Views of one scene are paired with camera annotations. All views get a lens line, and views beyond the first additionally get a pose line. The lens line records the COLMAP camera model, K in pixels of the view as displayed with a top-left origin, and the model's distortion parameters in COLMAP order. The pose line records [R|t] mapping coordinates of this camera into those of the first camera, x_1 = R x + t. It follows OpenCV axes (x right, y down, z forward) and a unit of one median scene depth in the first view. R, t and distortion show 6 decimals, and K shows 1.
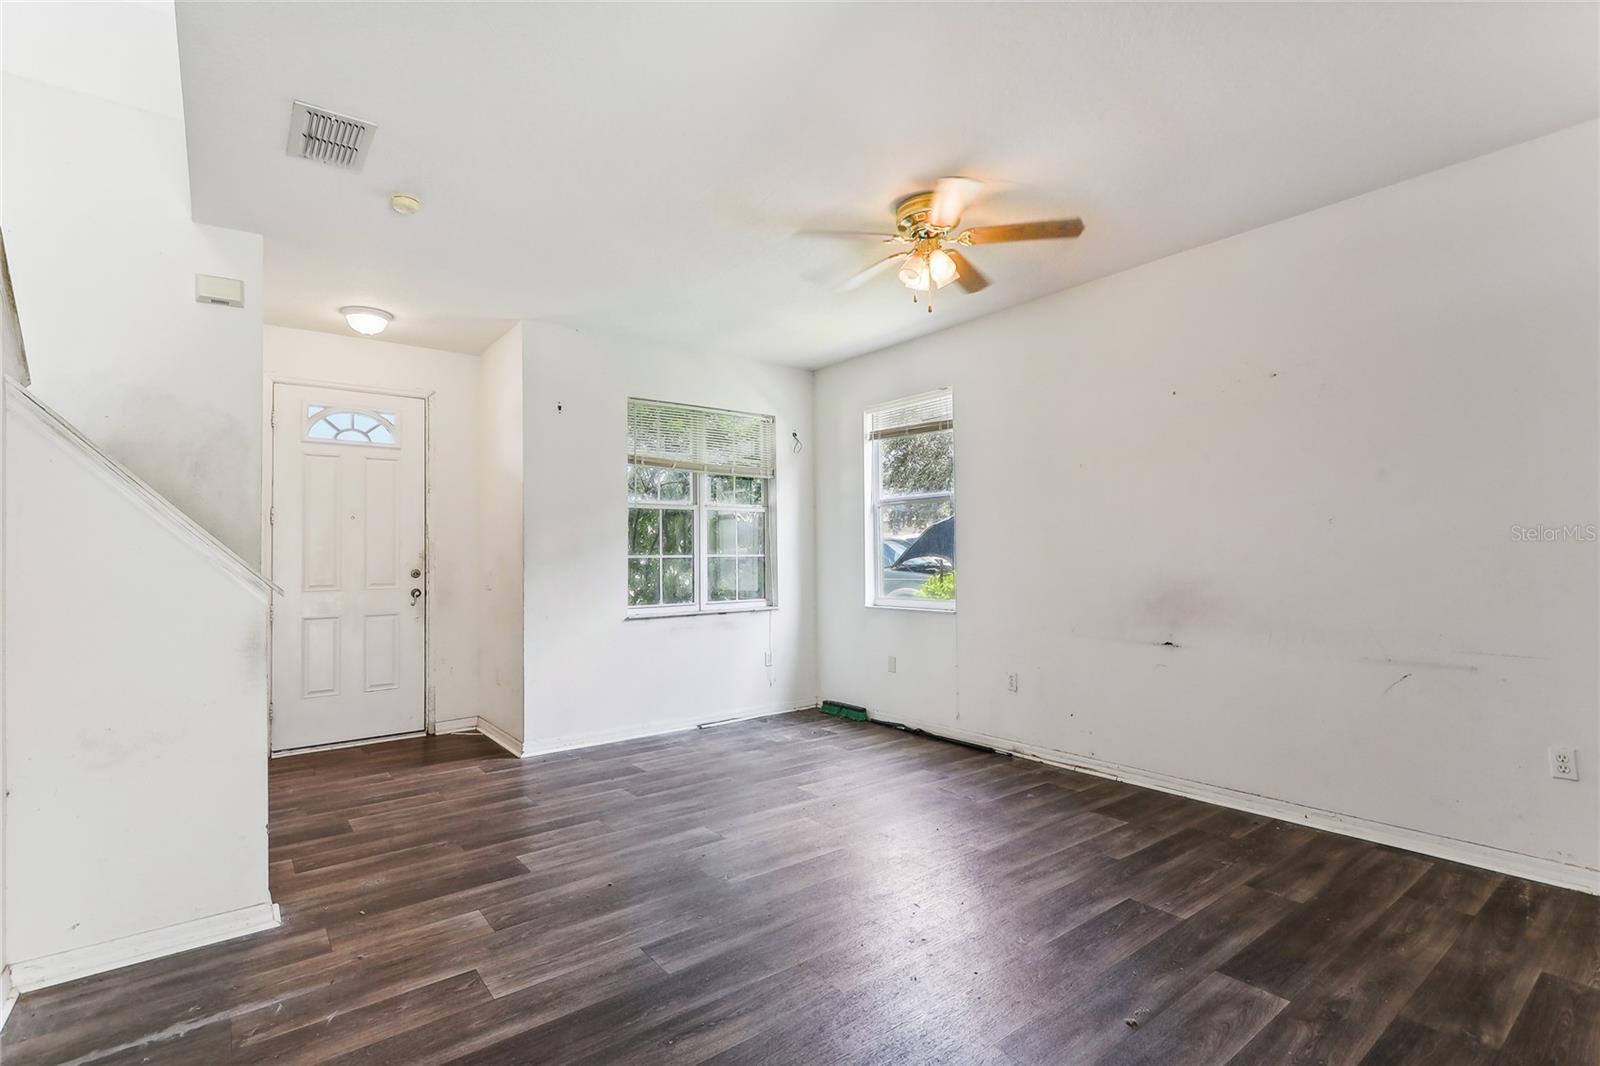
lens RADIAL K [[745.9, 0, 794.8], [0, 745.9, 534.5], [0, 0, 1]] dist [-0.002519, -0.002138]
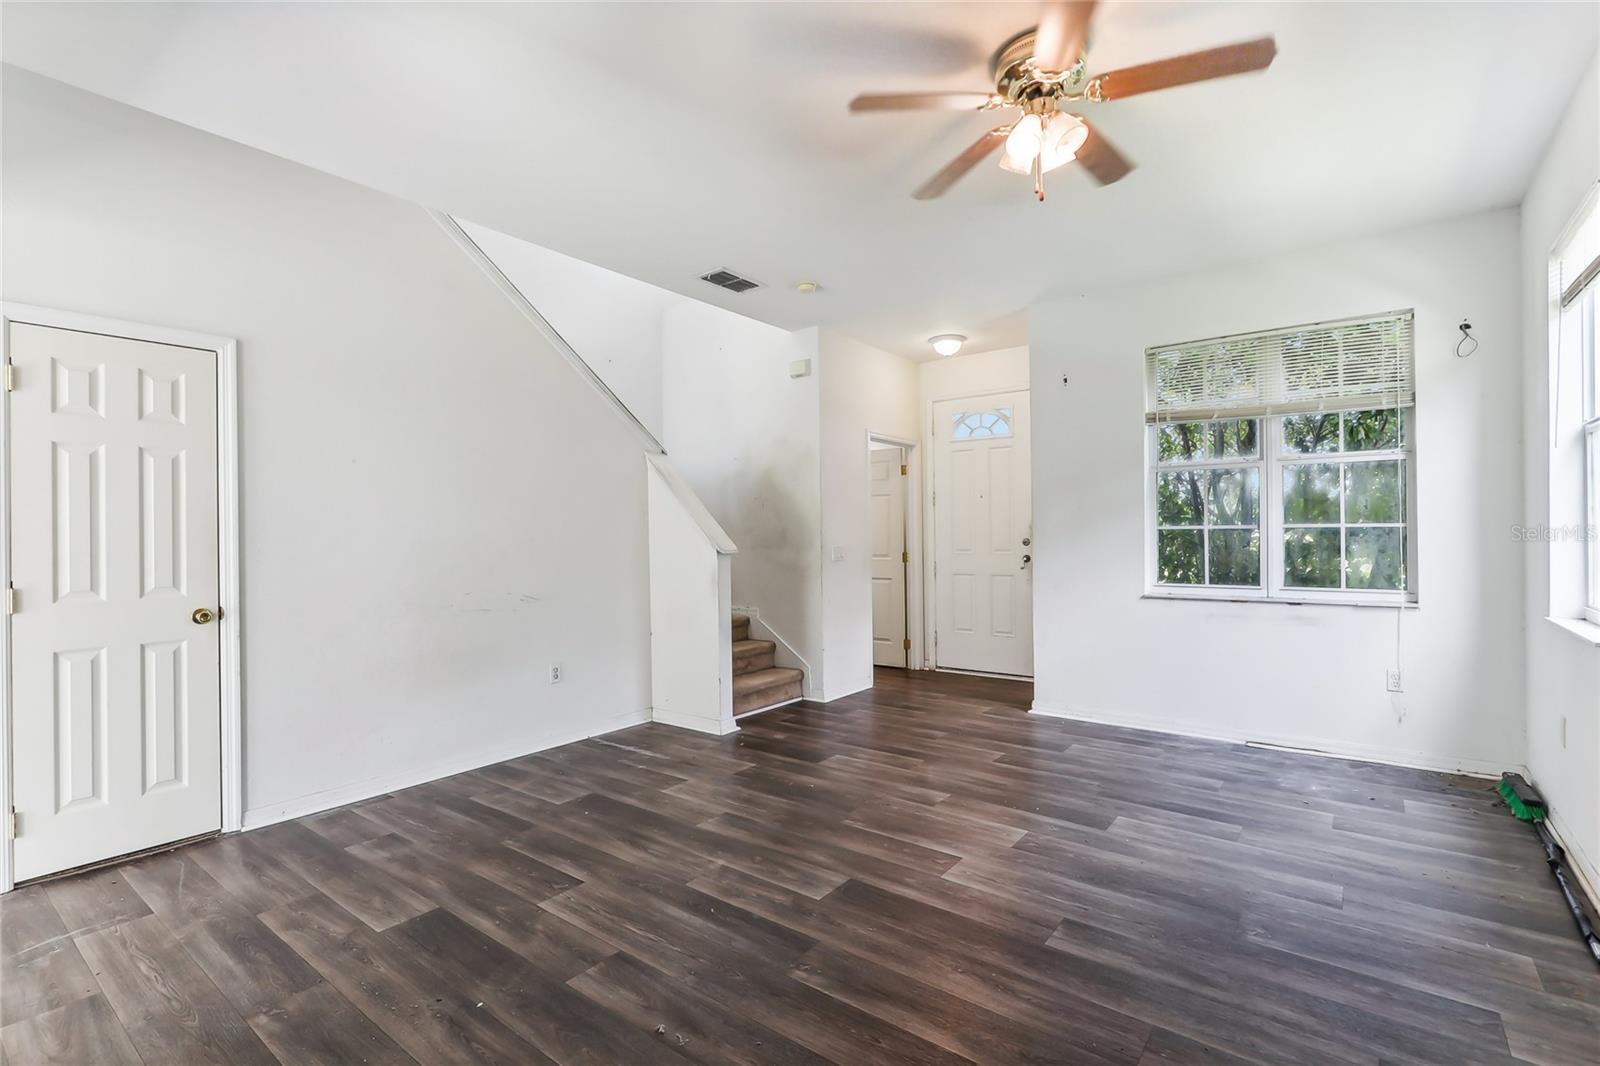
lens RADIAL K [[745.9, 0, 795.3], [0, 745.9, 536.3], [0, 0, 1]] dist [-0.002519, -0.002138]
pose [[0.241890, 0.013154, -0.970214, 1.174217], [0.036621, 0.999072, 0.022676, 0.008527], [0.969612, -0.041016, 0.241184, 0.804840]]
